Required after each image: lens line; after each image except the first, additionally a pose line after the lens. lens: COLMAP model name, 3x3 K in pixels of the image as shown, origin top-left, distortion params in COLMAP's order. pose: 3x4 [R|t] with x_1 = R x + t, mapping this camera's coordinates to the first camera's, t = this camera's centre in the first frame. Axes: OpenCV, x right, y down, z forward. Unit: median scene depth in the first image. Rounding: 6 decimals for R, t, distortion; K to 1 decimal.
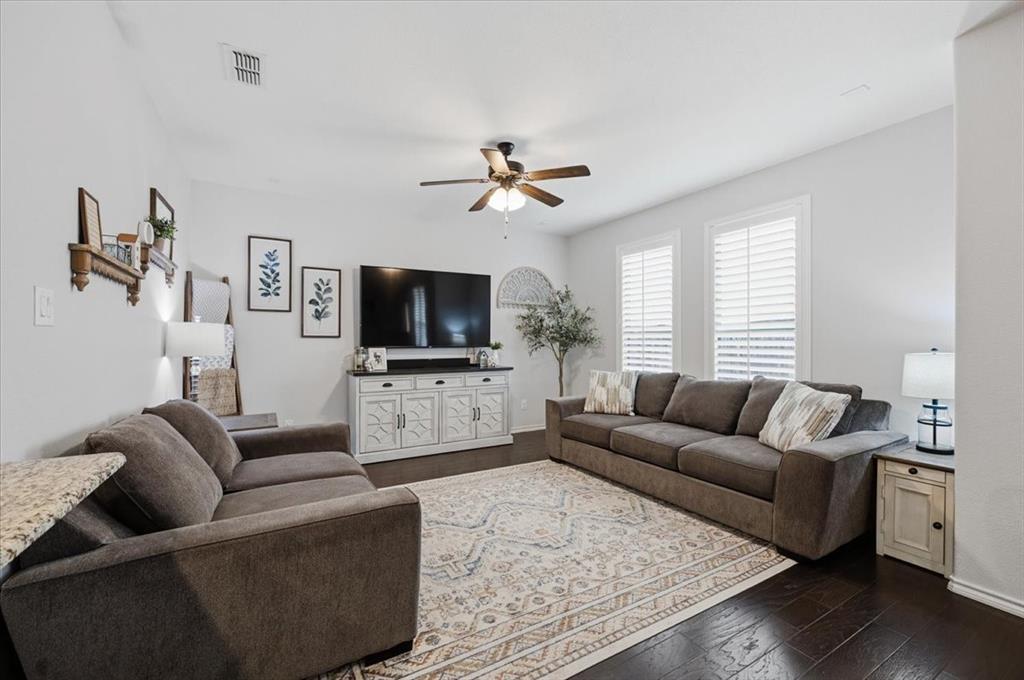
lens RADIAL K [[433.8, 0, 513.6], [0, 433.8, 337.5], [0, 0, 1]] dist [-0.002145, -0.000579]
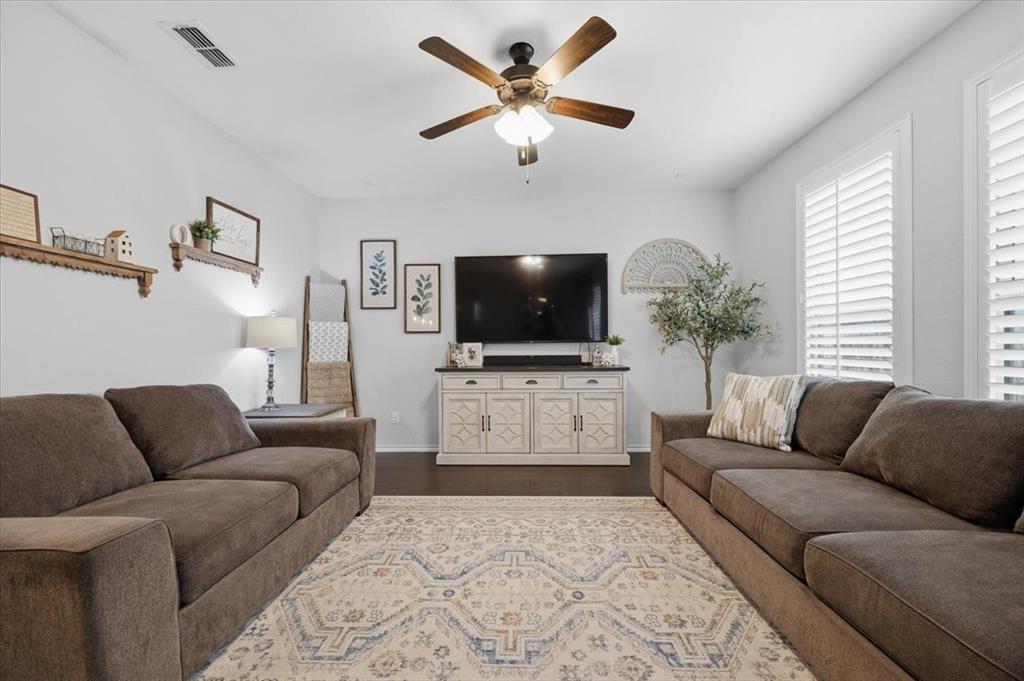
lens RADIAL K [[408.1, 0, 503.4], [0, 408.1, 347.9], [0, 0, 1]] dist [-0.003006, -0.000258]
pose [[0.843714, -0.003514, -0.536781, 0.252459], [0.010504, 0.999895, 0.009964, 0.030738], [0.536690, -0.014045, 0.843663, 0.332948]]
